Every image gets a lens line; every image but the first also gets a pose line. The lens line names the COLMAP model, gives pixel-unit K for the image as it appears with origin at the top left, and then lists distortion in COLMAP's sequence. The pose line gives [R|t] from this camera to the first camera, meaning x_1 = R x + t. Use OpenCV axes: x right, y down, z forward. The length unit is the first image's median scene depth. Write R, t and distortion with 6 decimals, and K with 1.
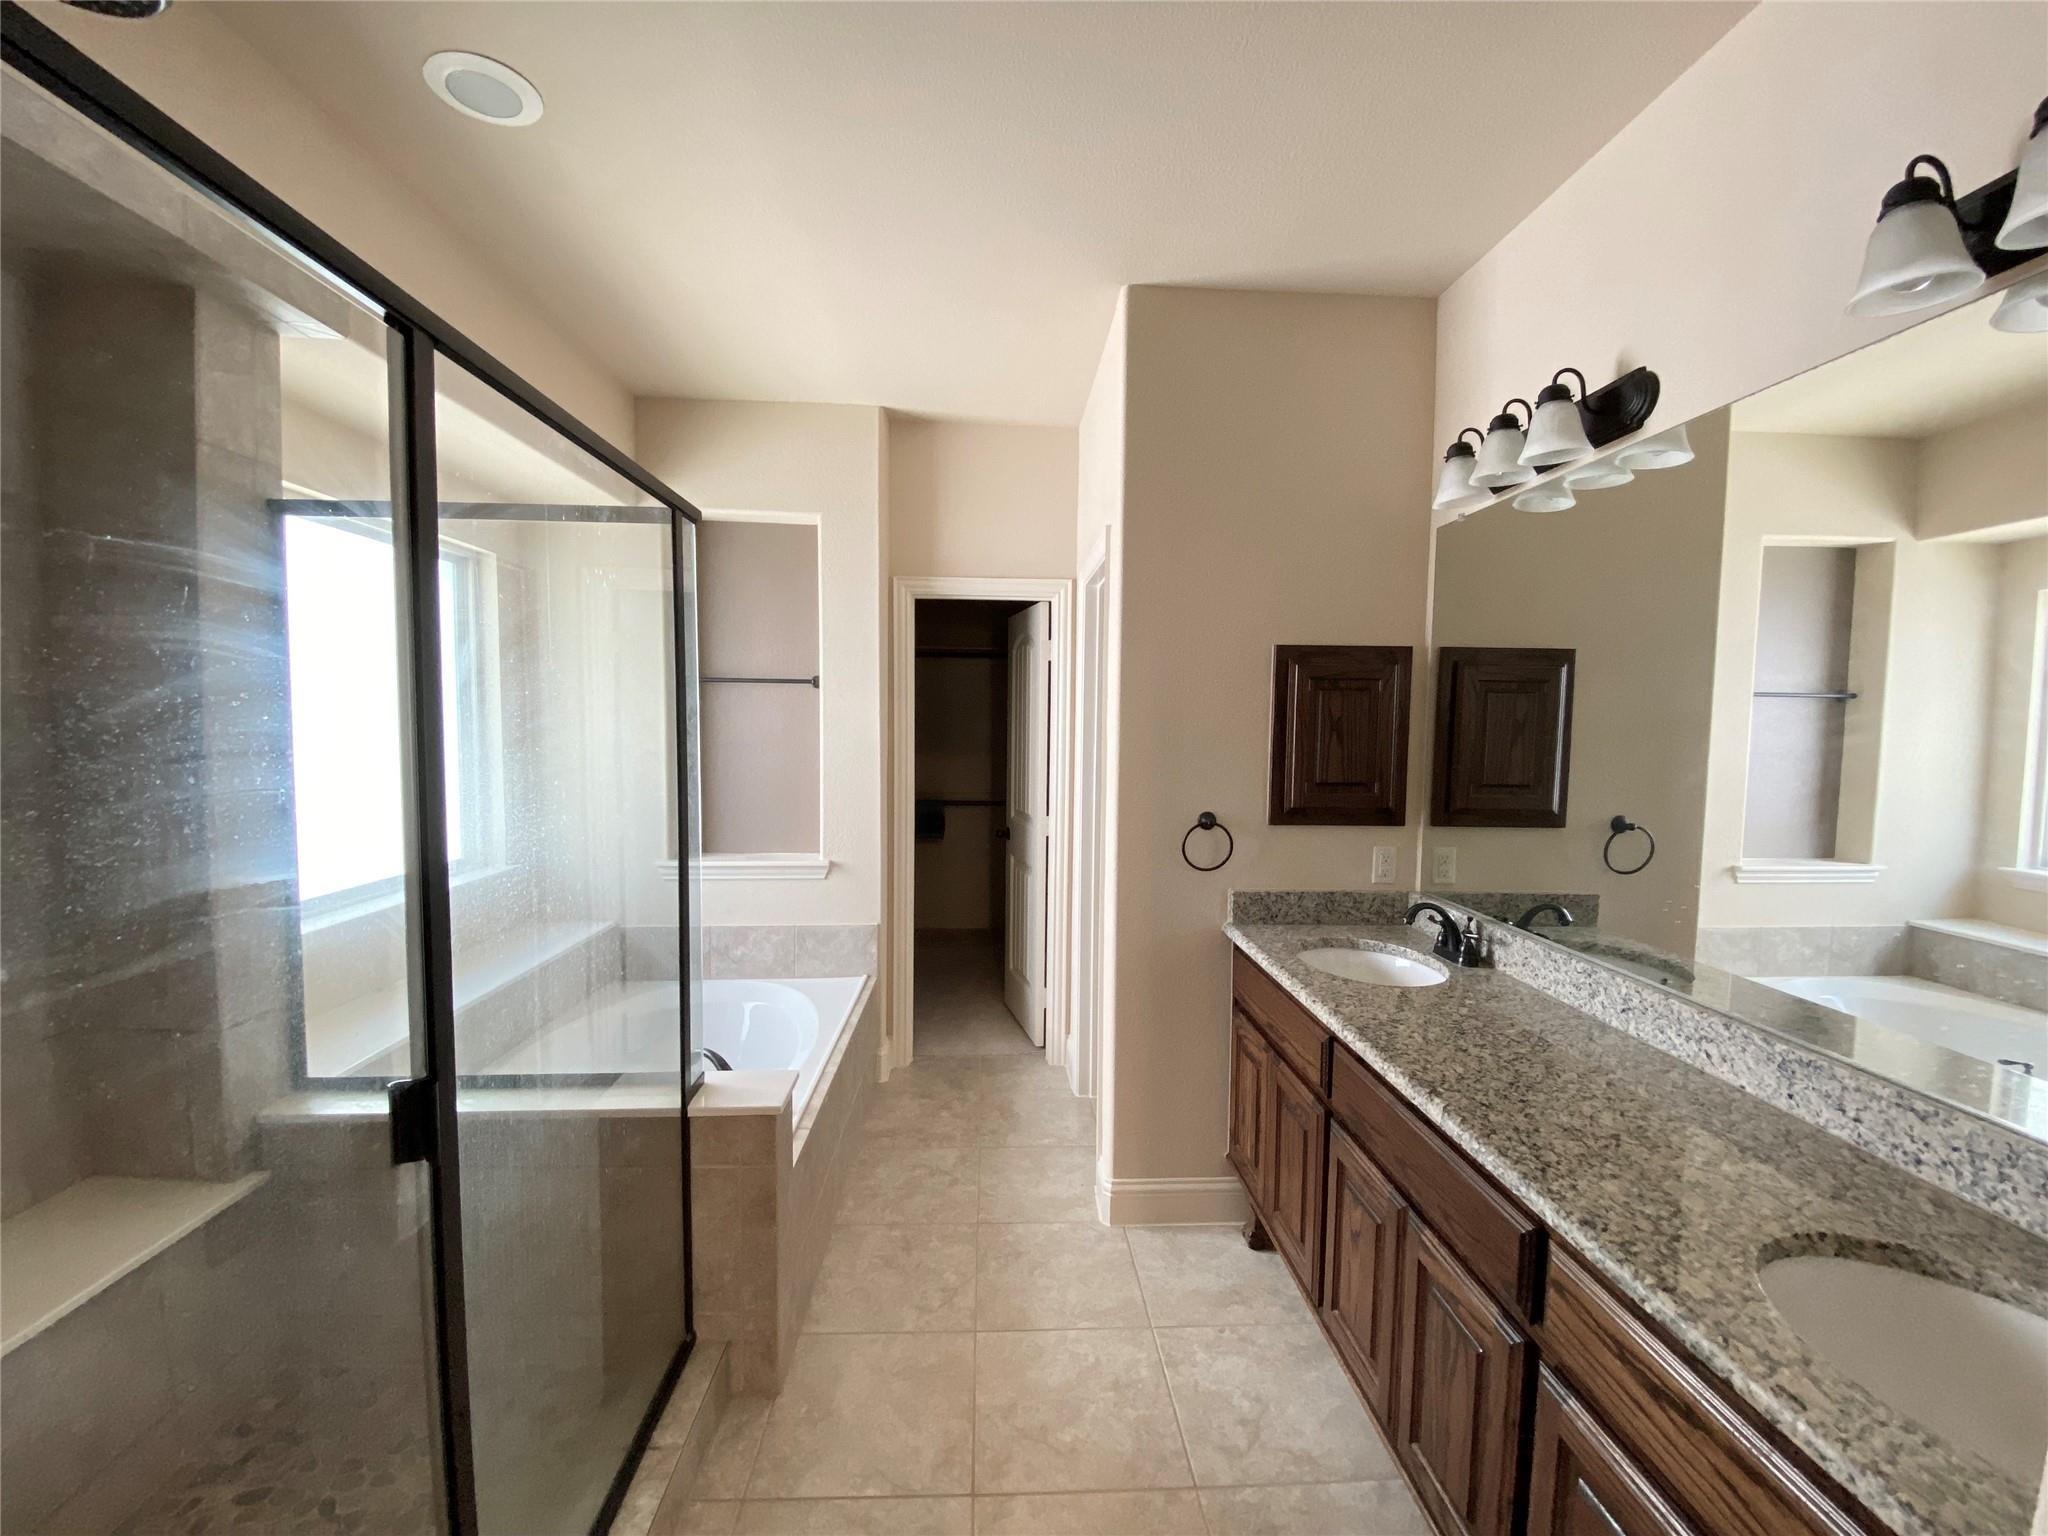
lens RADIAL K [[835.5, 0, 1033.4], [0, 835.5, 771.0], [0, 0, 1]] dist [0.012841, -0.017830]
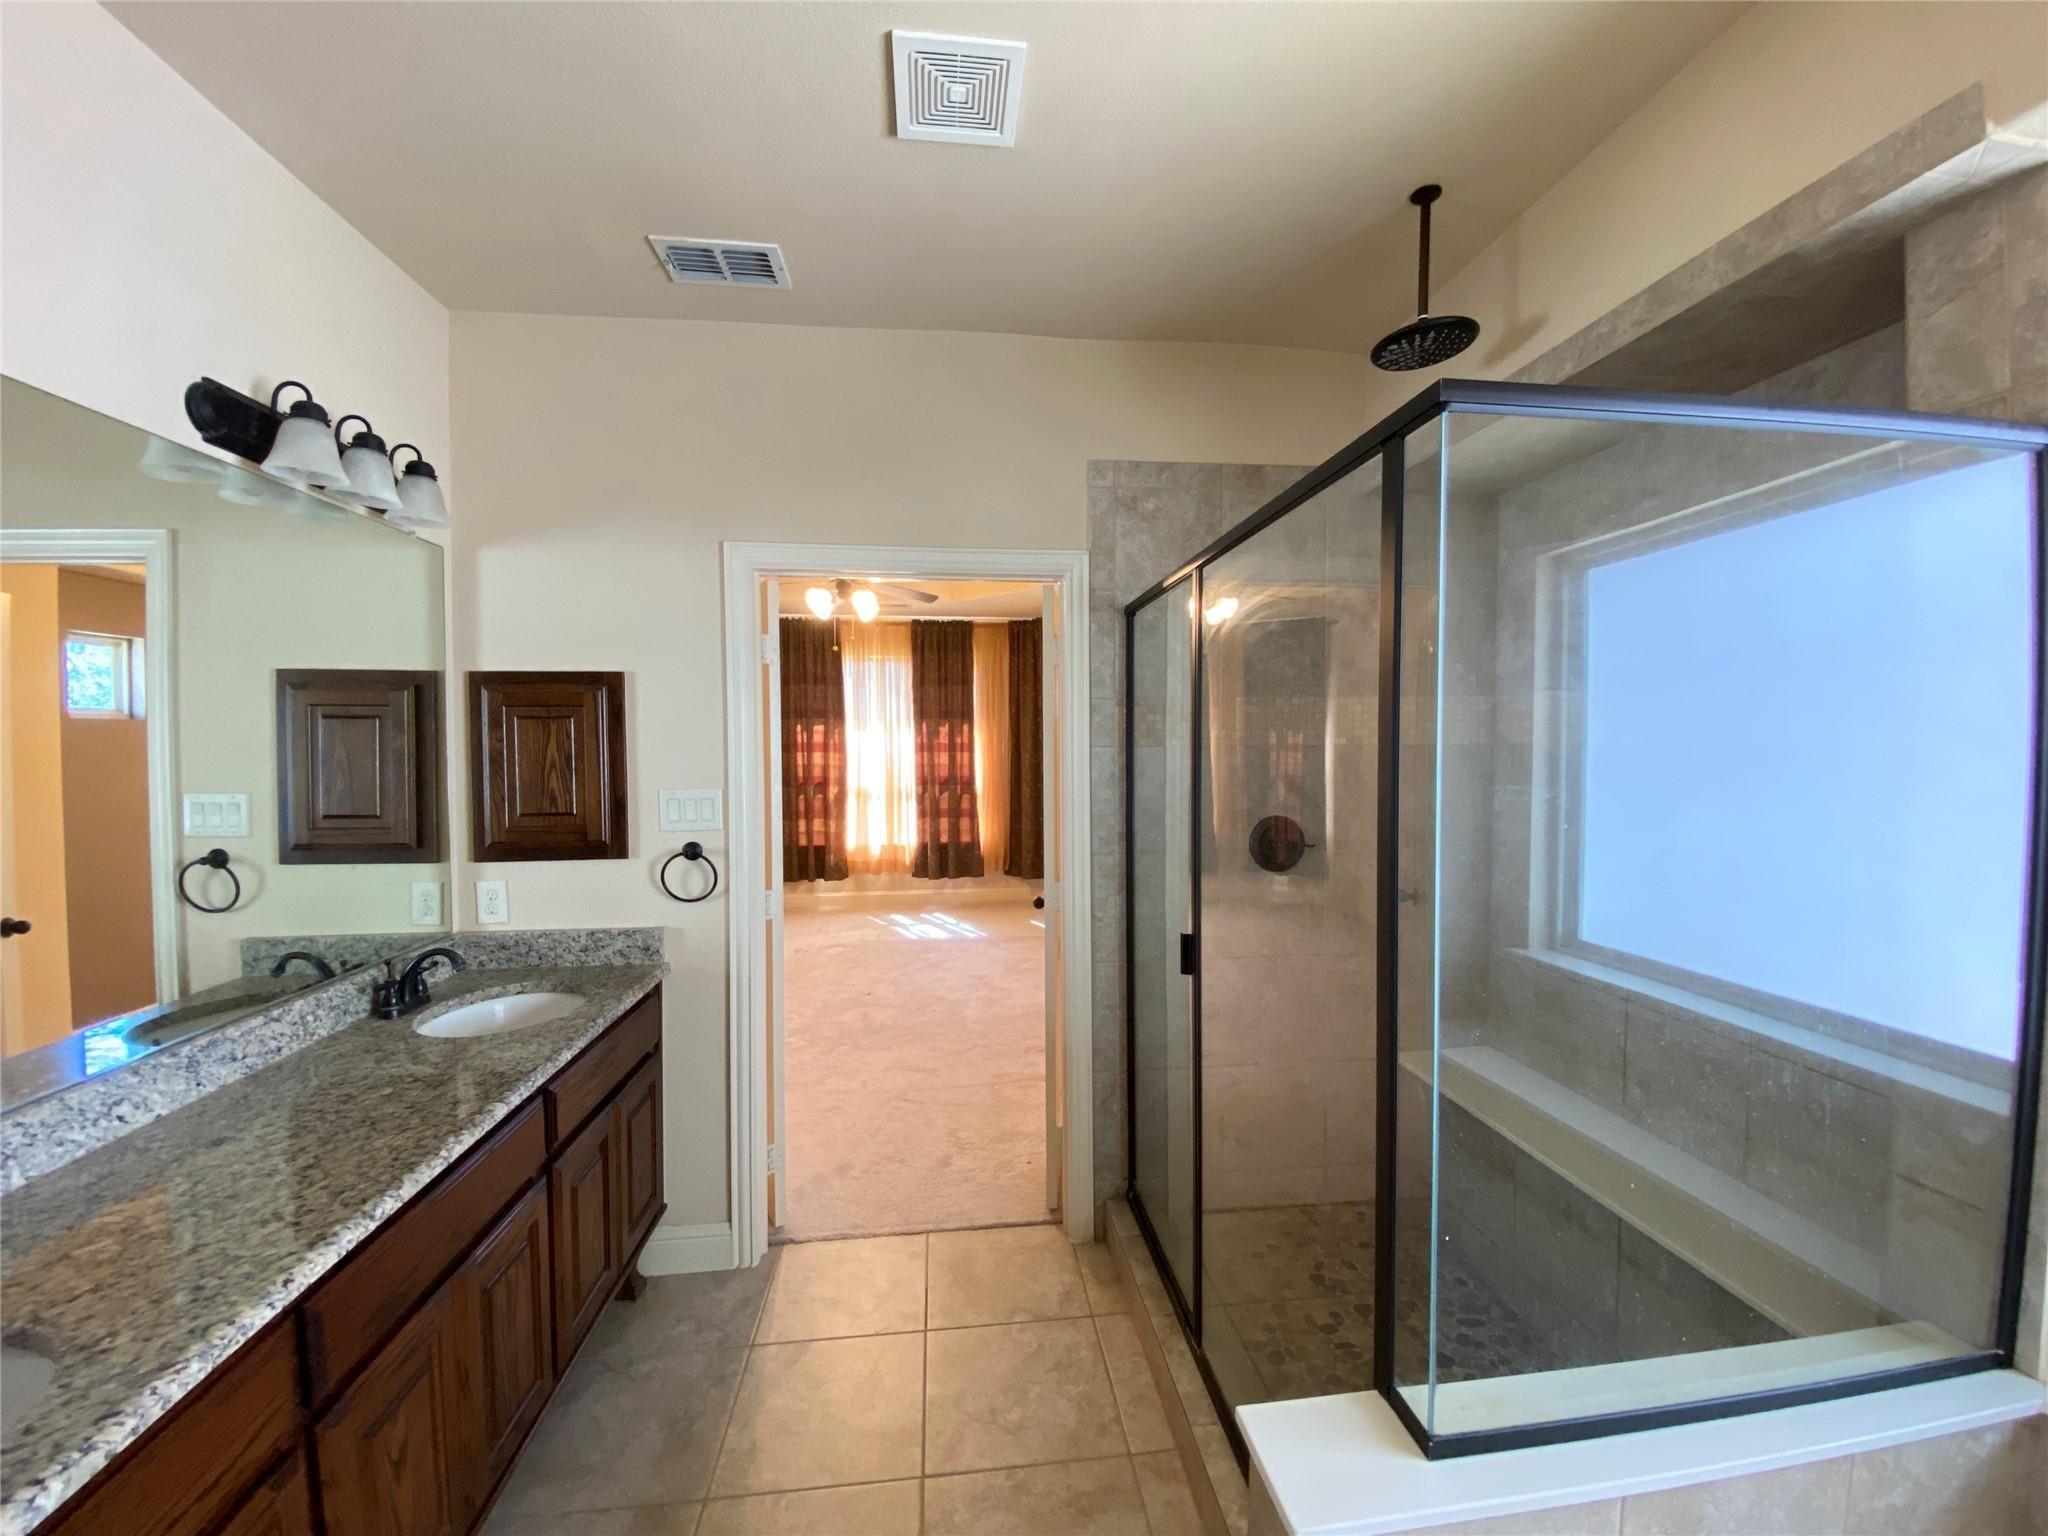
lens RADIAL K [[835.5, 0, 1033.4], [0, 835.5, 771.0], [0, 0, 1]] dist [0.012841, -0.017830]
pose [[-0.997964, -0.000852, -0.063771, -0.142066], [-0.006777, 0.995666, 0.092756, -0.135793], [0.063415, 0.092999, -0.993645, 1.996954]]
